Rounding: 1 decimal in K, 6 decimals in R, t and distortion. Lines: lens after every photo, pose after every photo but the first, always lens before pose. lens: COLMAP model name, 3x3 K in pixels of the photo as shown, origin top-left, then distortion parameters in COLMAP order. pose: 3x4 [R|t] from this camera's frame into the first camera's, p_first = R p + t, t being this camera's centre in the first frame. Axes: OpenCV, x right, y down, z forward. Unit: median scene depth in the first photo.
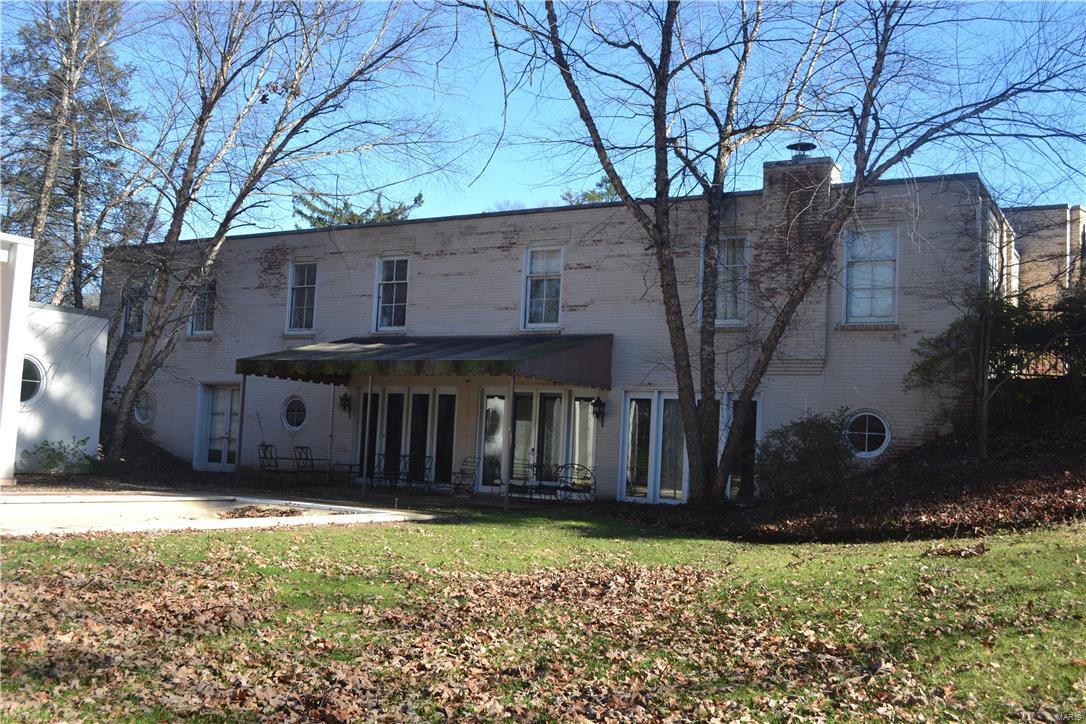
lens RADIAL K [[1073.3, 0, 544.1], [0, 1073.3, 359.8], [0, 0, 1]] dist [-0.051533, 0.000000]
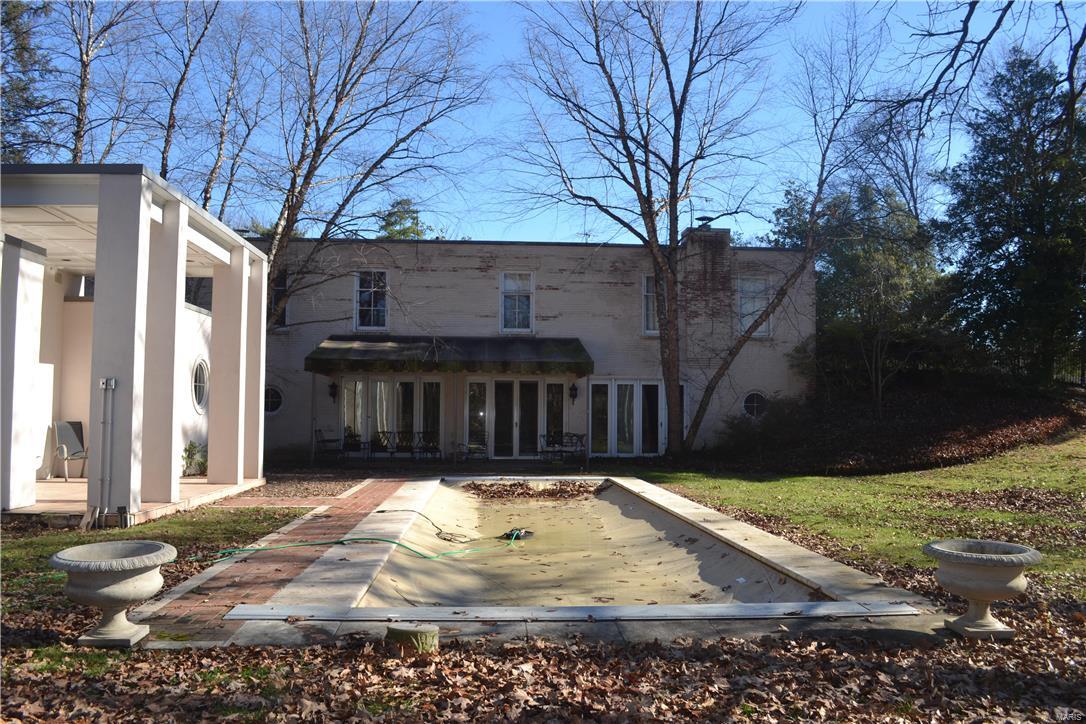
lens RADIAL K [[866.6, 0, 540.5], [0, 866.6, 362.1], [0, 0, 1]] dist [-0.083512, 0.014474]
pose [[0.826433, -0.009822, 0.562950, -0.590370], [-0.014701, 0.999131, 0.039013, -0.034994], [-0.562844, -0.040518, 0.825570, 0.092019]]
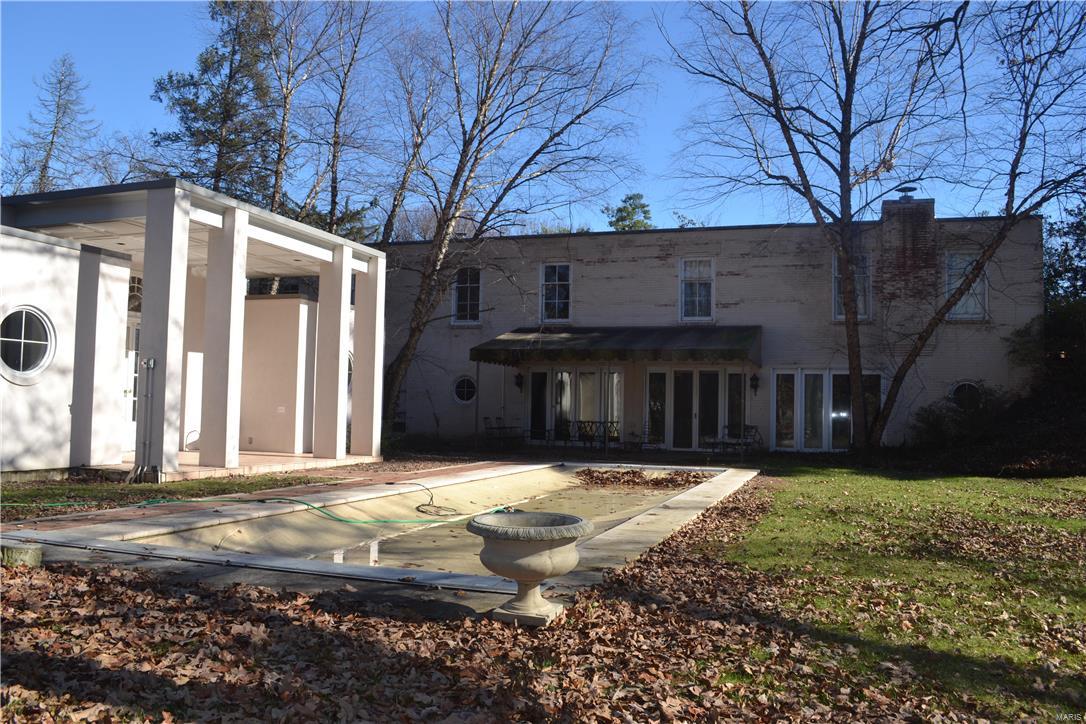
lens RADIAL K [[866.6, 0, 544.4], [0, 866.6, 364.6], [0, 0, 1]] dist [-0.083512, 0.014474]
pose [[0.977864, -0.018634, 0.208409, -0.405001], [0.009888, 0.999029, 0.042928, -0.023358], [-0.209006, -0.039917, 0.977099, 0.014744]]
